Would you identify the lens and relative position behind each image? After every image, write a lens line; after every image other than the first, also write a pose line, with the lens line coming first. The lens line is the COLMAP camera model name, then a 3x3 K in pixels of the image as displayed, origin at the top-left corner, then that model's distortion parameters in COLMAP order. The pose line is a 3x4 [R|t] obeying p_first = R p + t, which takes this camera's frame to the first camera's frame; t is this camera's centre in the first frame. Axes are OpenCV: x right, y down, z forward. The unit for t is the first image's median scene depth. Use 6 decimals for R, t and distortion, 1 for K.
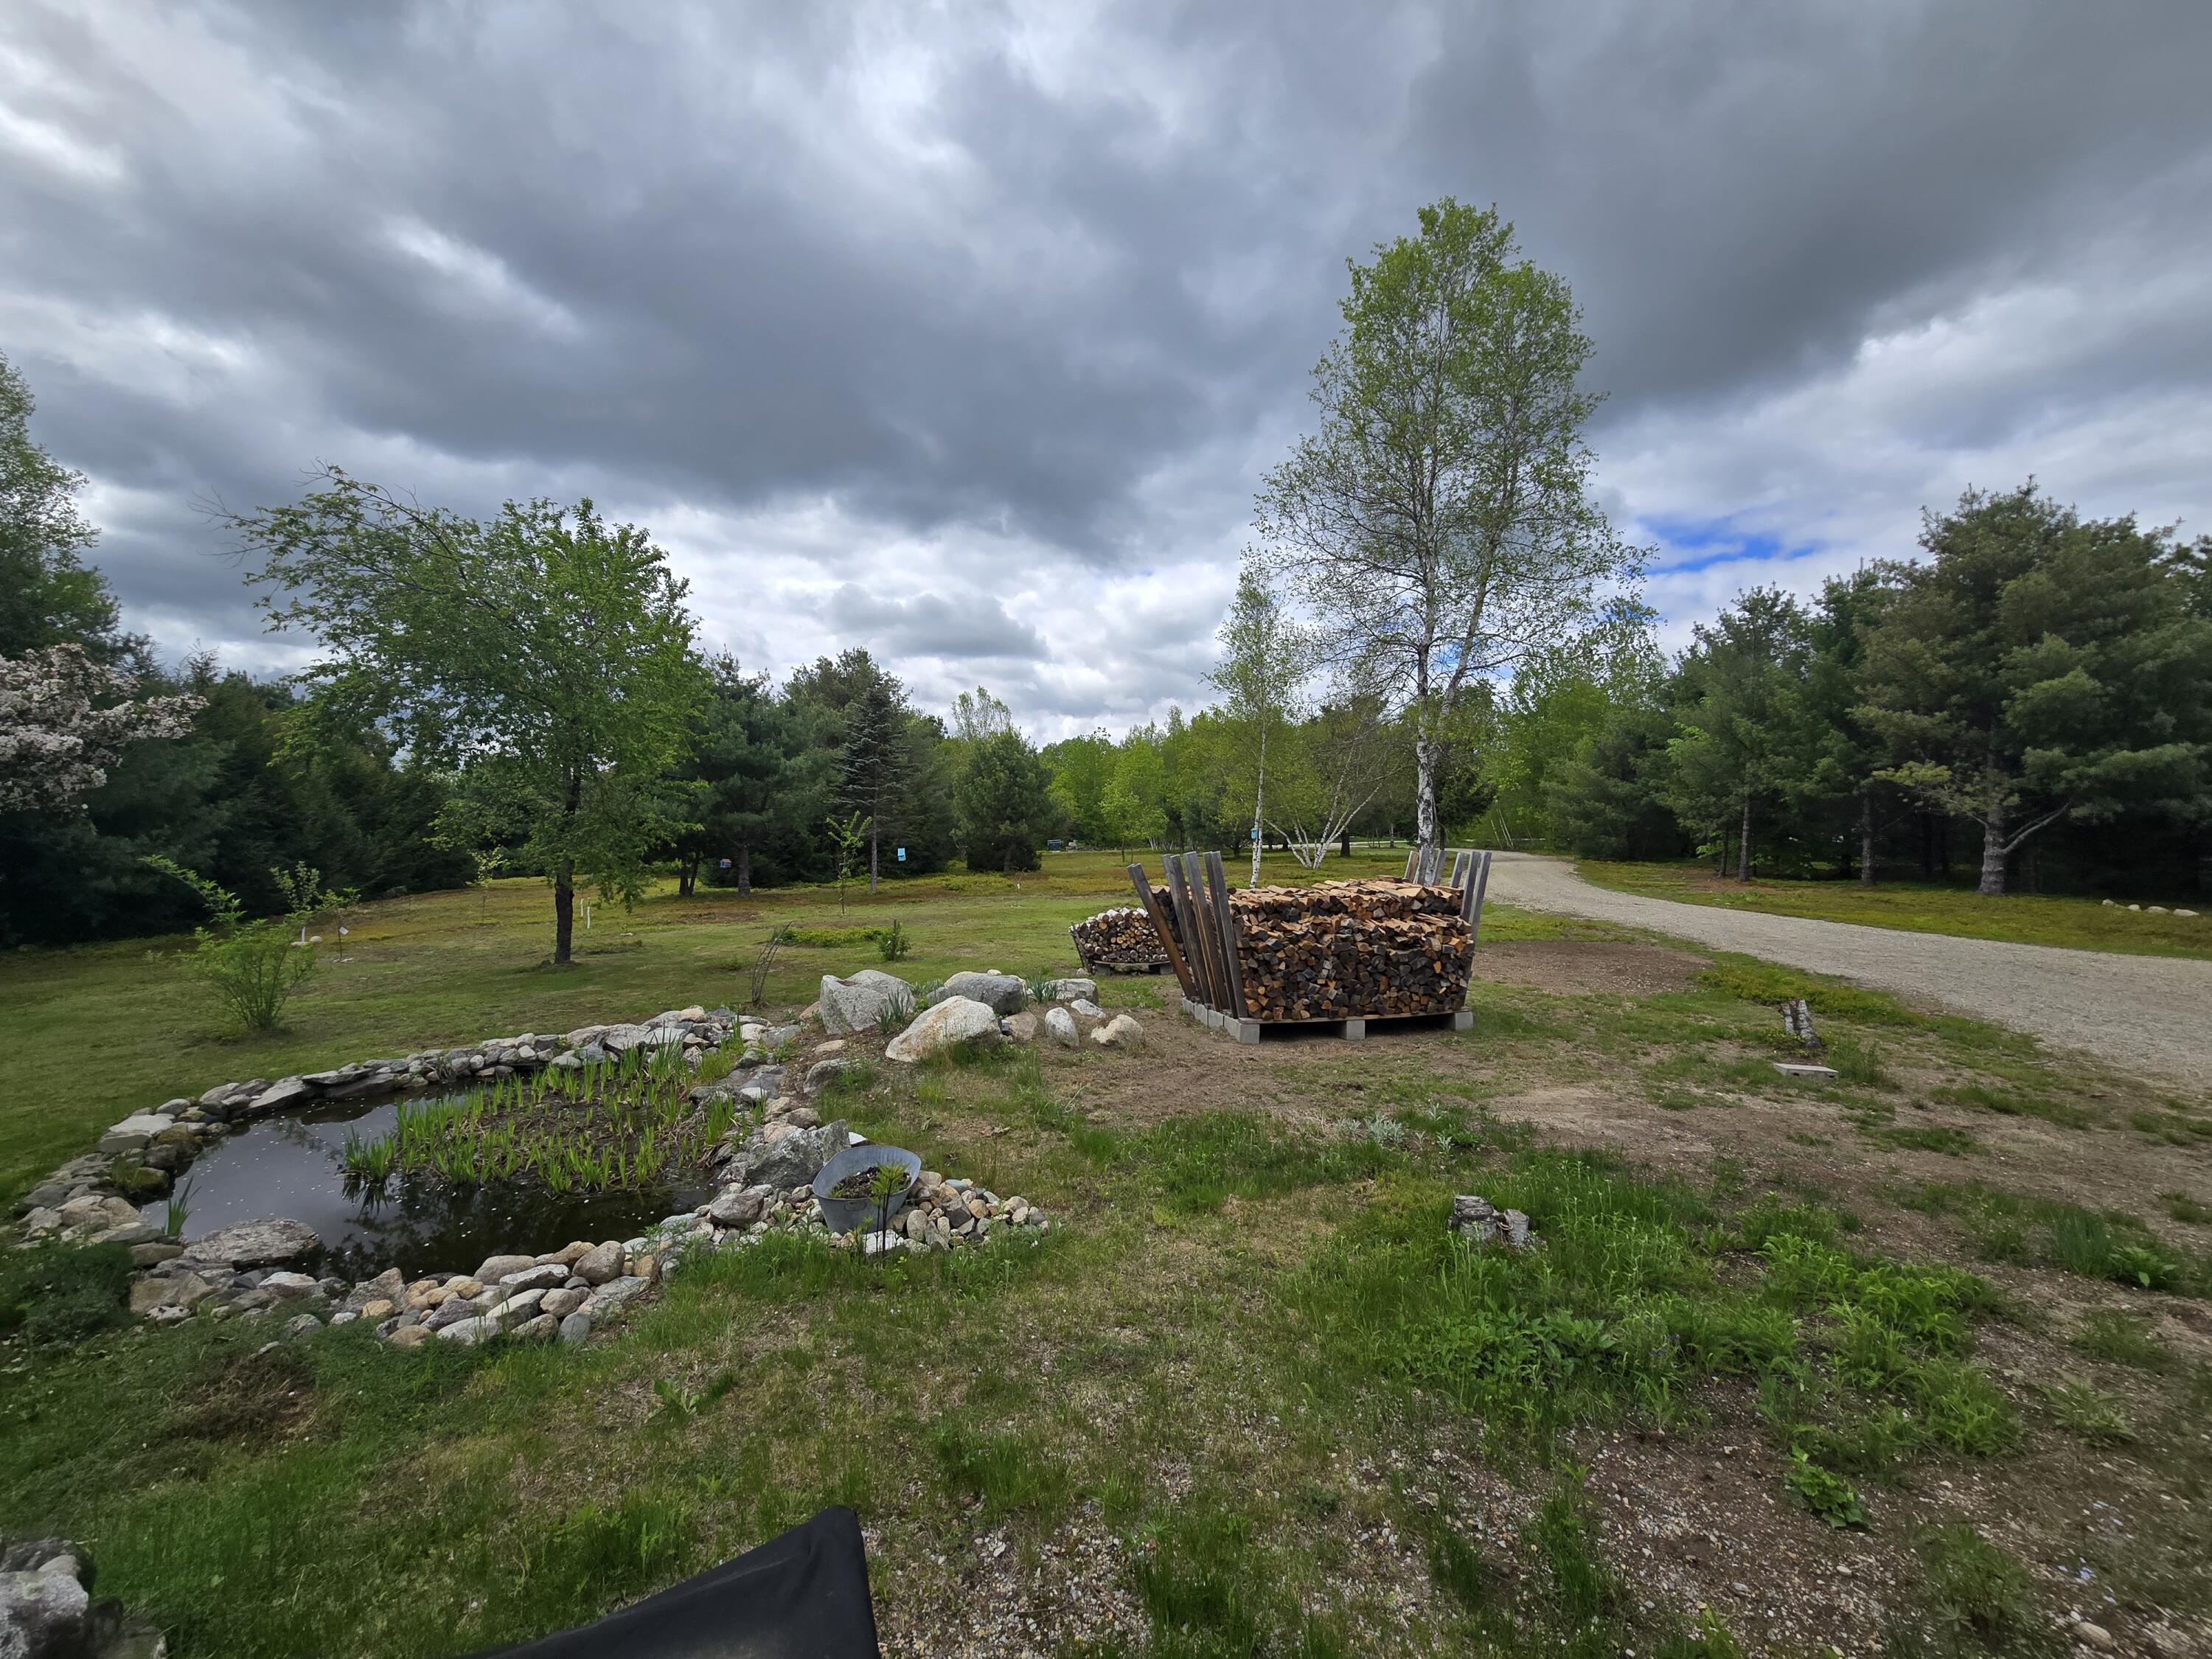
lens RADIAL K [[910.1, 0, 1100.9], [0, 910.1, 839.5], [0, 0, 1]] dist [-0.008238, 0.000707]
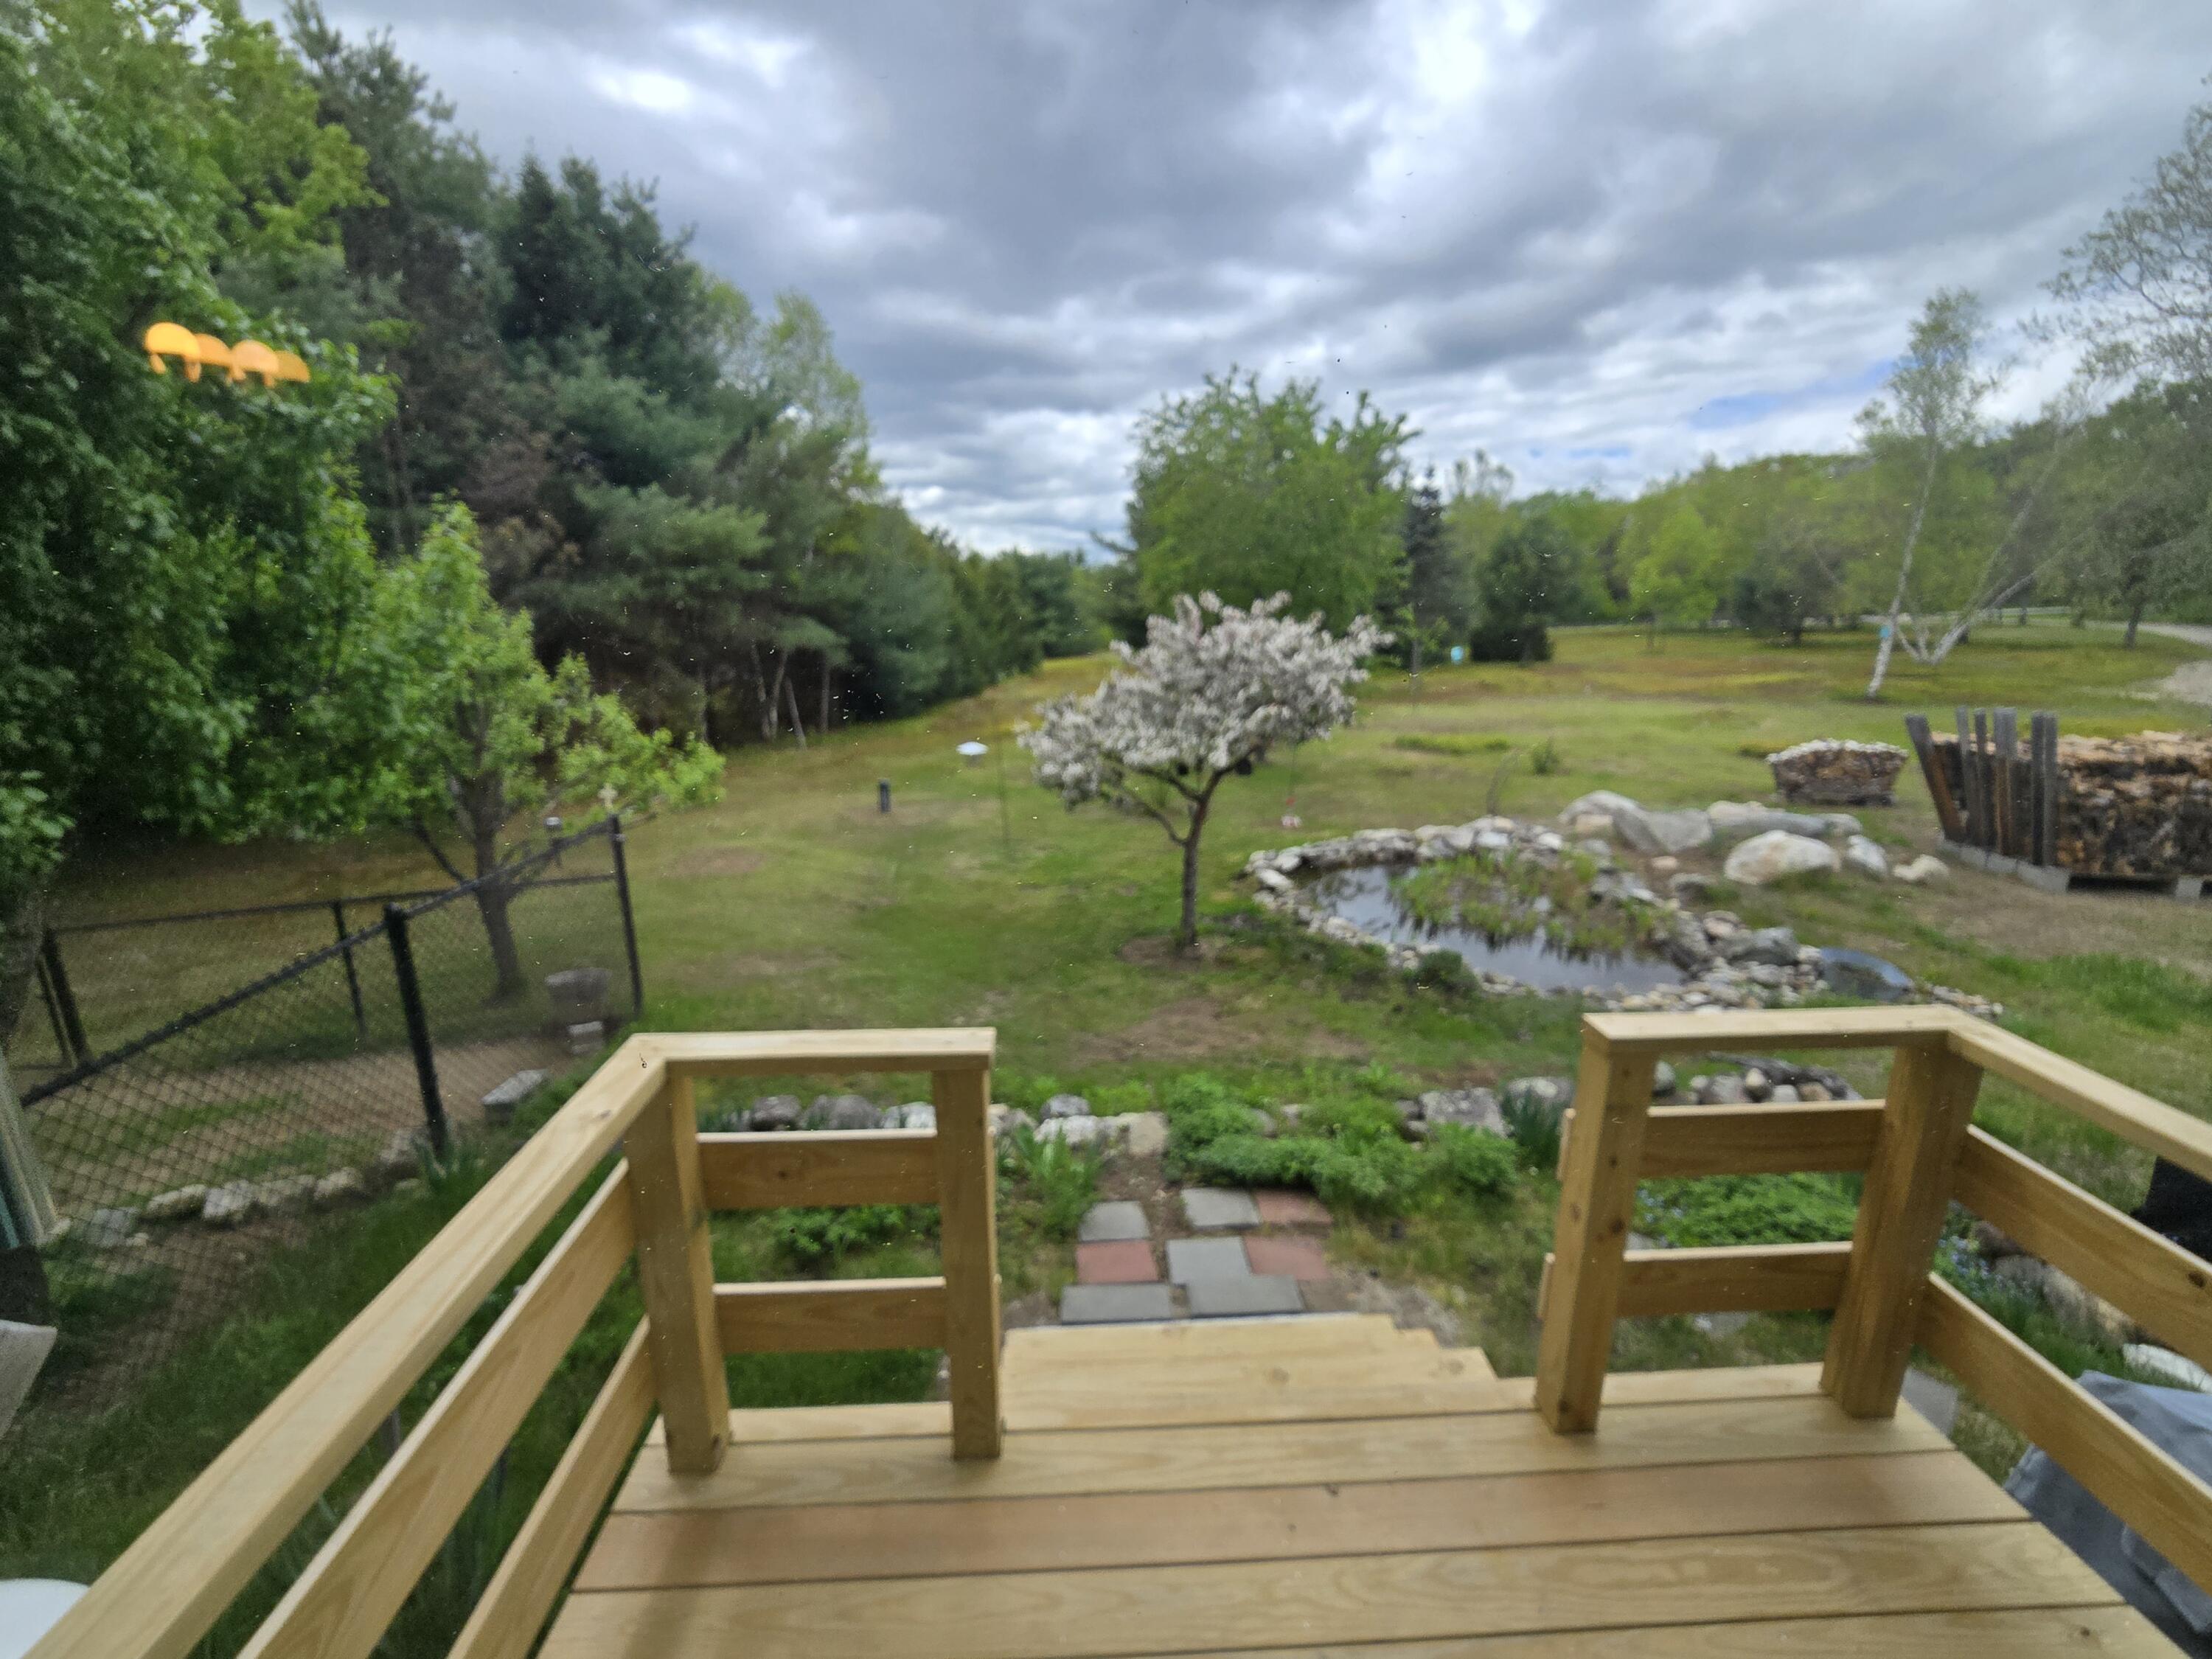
lens RADIAL K [[910.1, 0, 1100.9], [0, 910.1, 839.5], [0, 0, 1]] dist [-0.008238, 0.000707]
pose [[0.901050, 0.087225, -0.424854, -0.407858], [0.019408, 0.970479, 0.240405, -0.117241], [0.433281, -0.224863, 0.872757, -0.425255]]
